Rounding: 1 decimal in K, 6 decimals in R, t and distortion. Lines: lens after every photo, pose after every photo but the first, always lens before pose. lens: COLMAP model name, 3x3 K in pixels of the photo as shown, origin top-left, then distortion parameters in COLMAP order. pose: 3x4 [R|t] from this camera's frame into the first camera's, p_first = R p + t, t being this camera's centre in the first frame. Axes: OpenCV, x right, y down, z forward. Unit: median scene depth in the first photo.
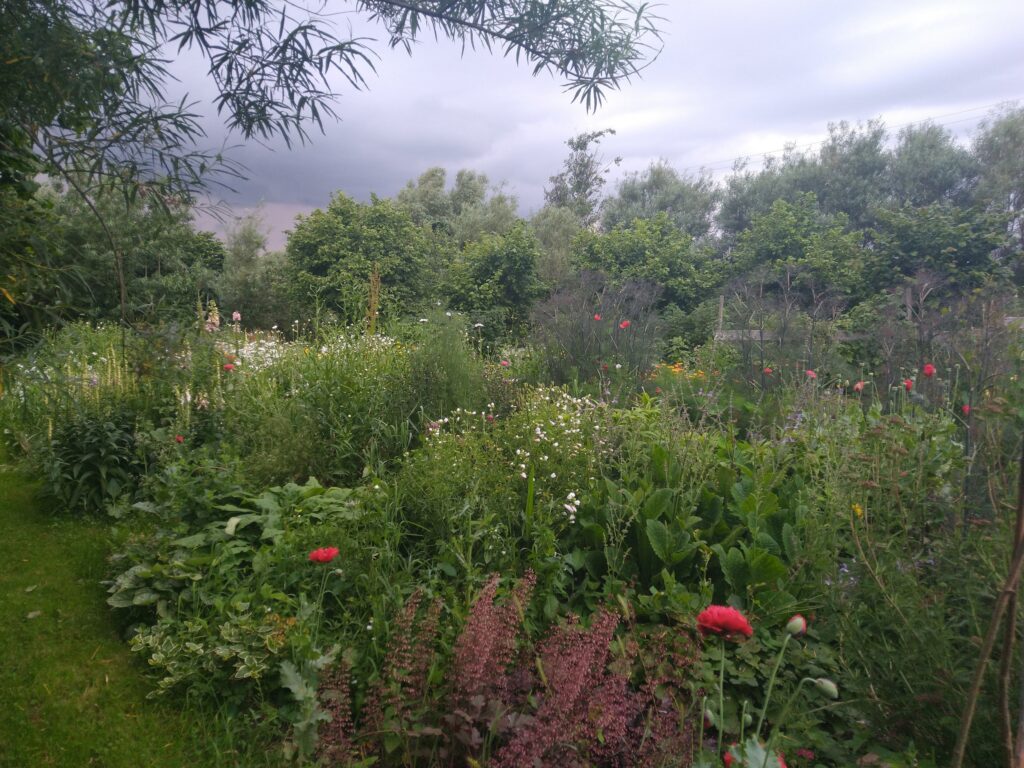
lens RADIAL K [[803.5, 0, 512.1], [0, 803.5, 383.6], [0, 0, 1]] dist [0.007933, 0.003778]
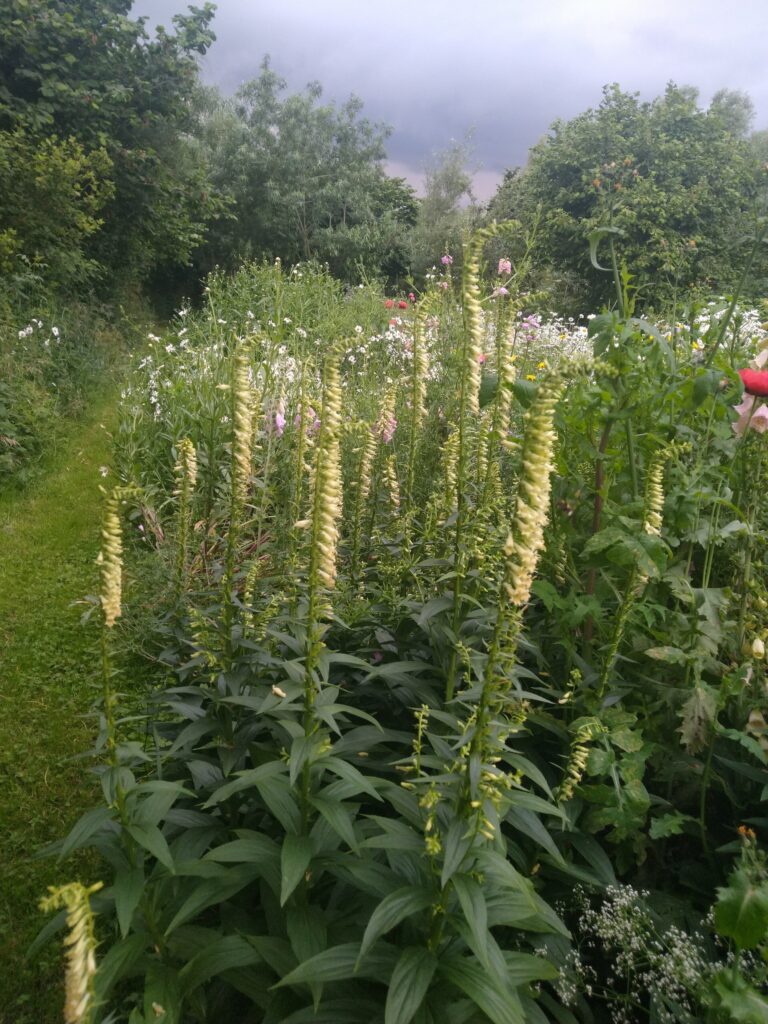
lens RADIAL K [[803.5, 0, 383.6], [0, 803.5, 511.7], [0, 0, 1]] dist [0.007933, 0.003778]
pose [[0.942402, 0.123167, -0.310978, -0.108089], [-0.065343, 0.979613, 0.189972, -0.006855], [0.328036, -0.158710, 0.931237, 0.196224]]
